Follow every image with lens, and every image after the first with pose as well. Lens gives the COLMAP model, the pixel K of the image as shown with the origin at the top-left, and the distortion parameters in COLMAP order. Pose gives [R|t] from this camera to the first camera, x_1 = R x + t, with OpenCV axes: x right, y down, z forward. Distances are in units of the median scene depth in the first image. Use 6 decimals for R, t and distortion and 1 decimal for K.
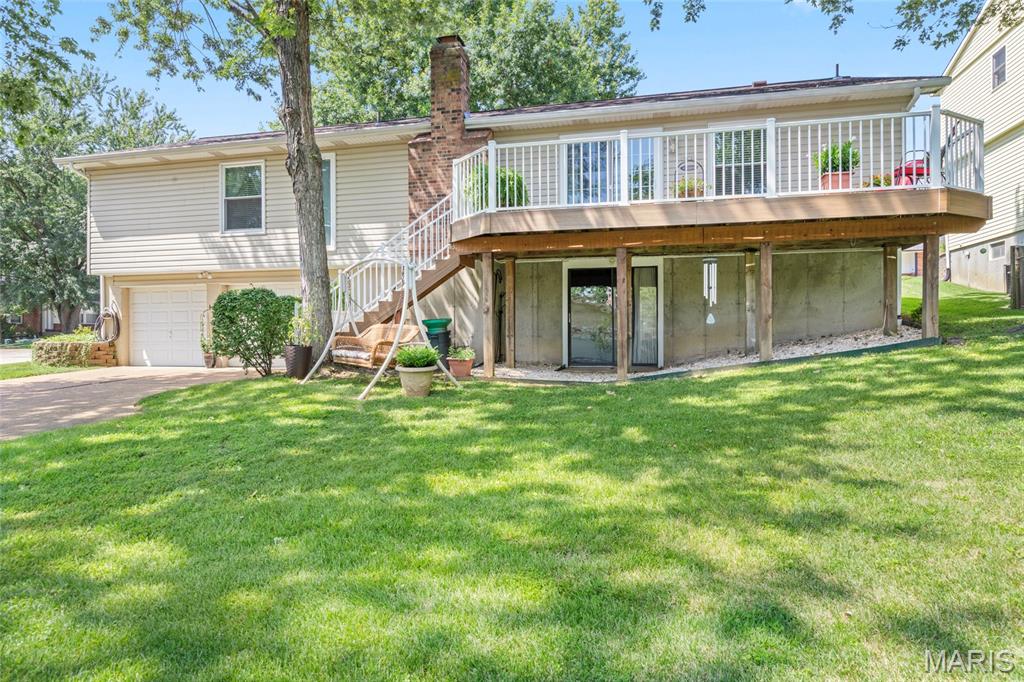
lens RADIAL K [[591.8, 0, 512.0], [0, 591.8, 341.0], [0, 0, 1]] dist [0.003495, 0.000589]
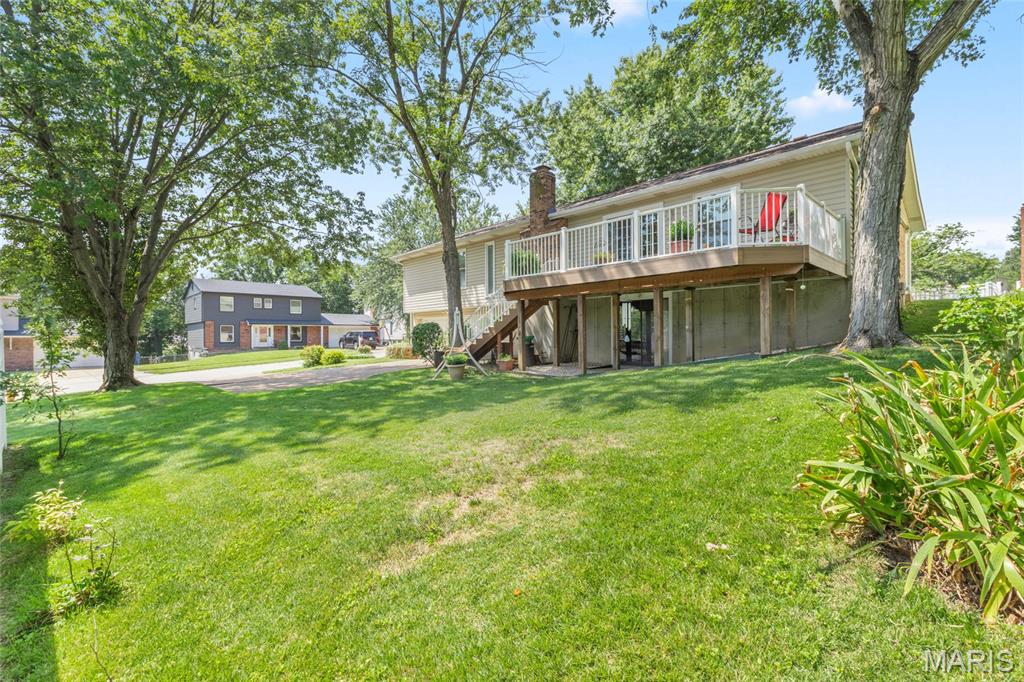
lens RADIAL K [[449.9, 0, 512.0], [0, 449.9, 341.0], [0, 0, 1]] dist [-0.005010, 0.000322]
pose [[0.843251, 0.002378, -0.537514, 0.508804], [-0.004688, 0.999985, -0.002931, -0.018720], [0.537499, 0.004992, 0.843250, -0.107582]]
